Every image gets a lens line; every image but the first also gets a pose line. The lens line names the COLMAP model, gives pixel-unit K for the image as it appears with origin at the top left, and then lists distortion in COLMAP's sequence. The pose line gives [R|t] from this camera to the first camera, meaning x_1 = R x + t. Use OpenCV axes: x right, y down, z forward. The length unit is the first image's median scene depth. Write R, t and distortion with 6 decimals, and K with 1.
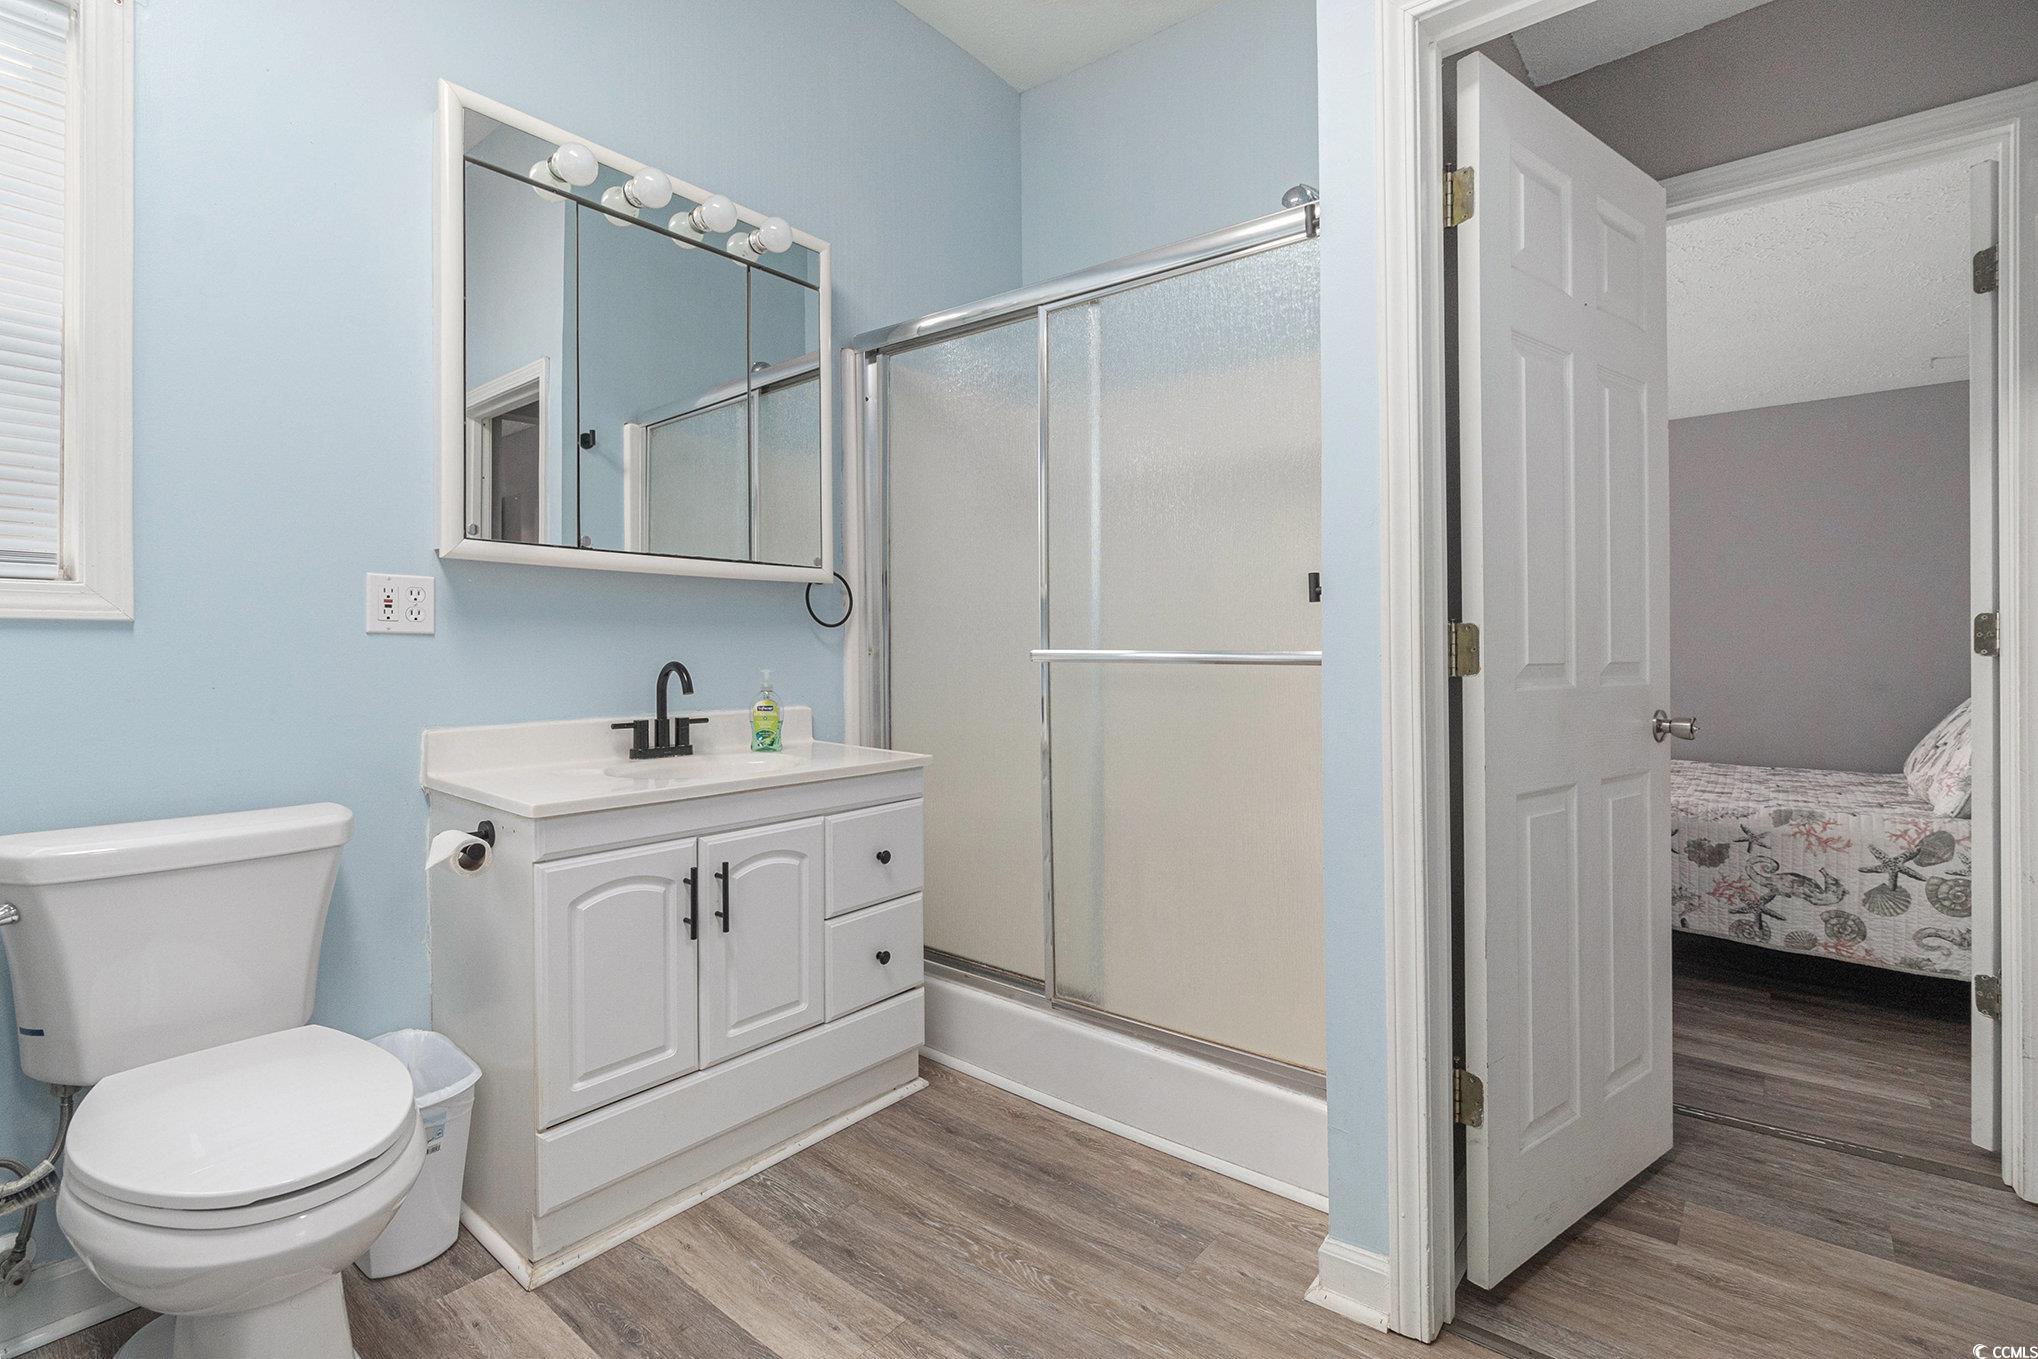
lens RADIAL K [[939.2, 0, 1012.0], [0, 939.2, 647.9], [0, 0, 1]] dist [0.002161, 0.000027]
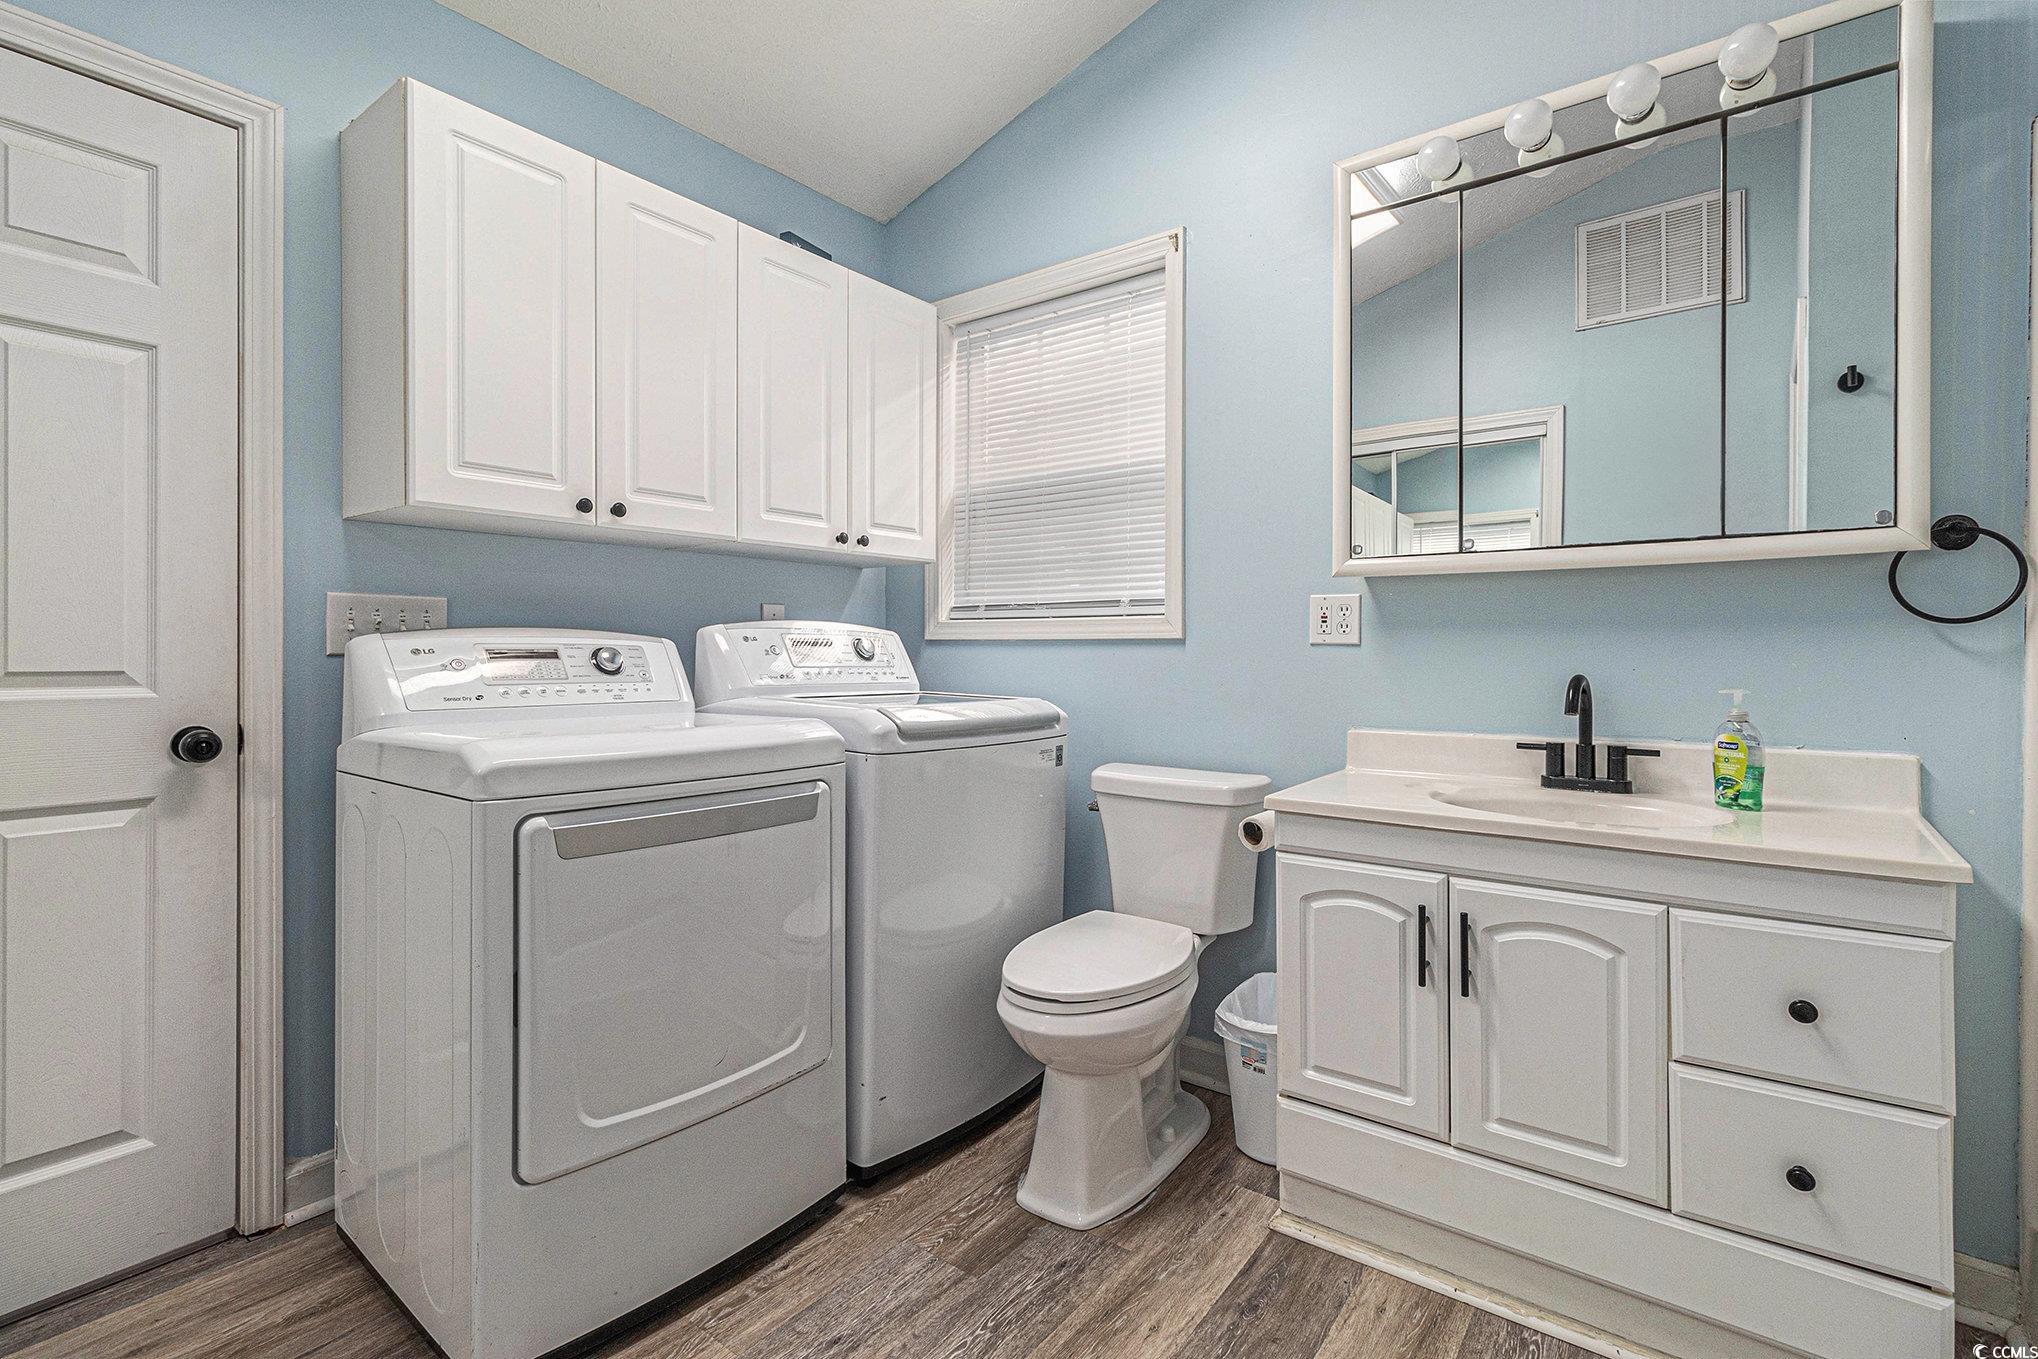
lens RADIAL K [[945.8, 0, 1007.6], [0, 945.8, 656.0], [0, 0, 1]] dist [-0.006588, -0.000250]
pose [[0.028101, 0.001228, -0.999604, 0.488815], [-0.004425, 0.999990, 0.001104, -0.000335], [0.999595, 0.004392, 0.028106, 0.527325]]
